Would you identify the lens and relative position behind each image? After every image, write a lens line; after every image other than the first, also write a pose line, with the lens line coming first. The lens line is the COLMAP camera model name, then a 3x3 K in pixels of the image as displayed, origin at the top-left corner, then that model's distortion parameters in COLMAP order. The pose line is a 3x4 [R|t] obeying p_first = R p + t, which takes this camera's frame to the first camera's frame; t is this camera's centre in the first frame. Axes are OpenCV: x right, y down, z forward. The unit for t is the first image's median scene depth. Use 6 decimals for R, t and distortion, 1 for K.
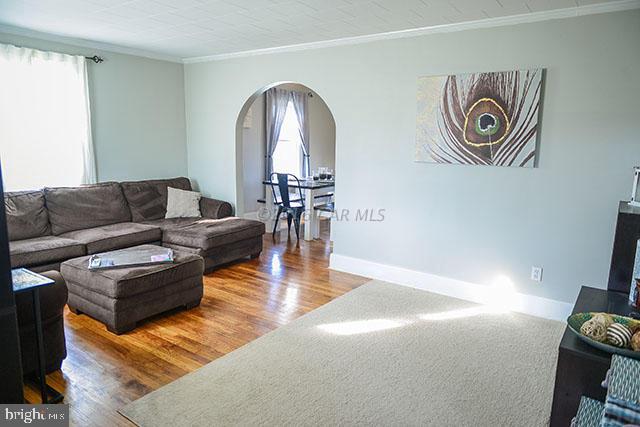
lens RADIAL K [[428.0, 0, 320.1], [0, 428.0, 212.7], [0, 0, 1]] dist [0.009063, 0.002229]
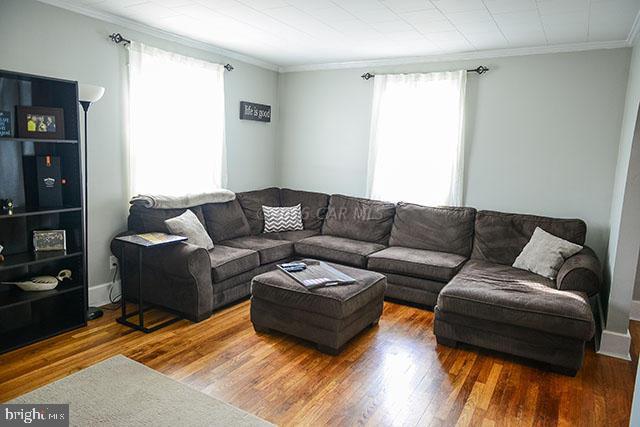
lens RADIAL K [[428.0, 0, 322.1], [0, 428.0, 213.2], [0, 0, 1]] dist [0.009063, 0.002229]
pose [[0.088085, 0.132848, -0.987214, 0.511066], [-0.208864, 0.971499, 0.112097, -0.140184], [0.973970, 0.196319, 0.113322, 0.891984]]
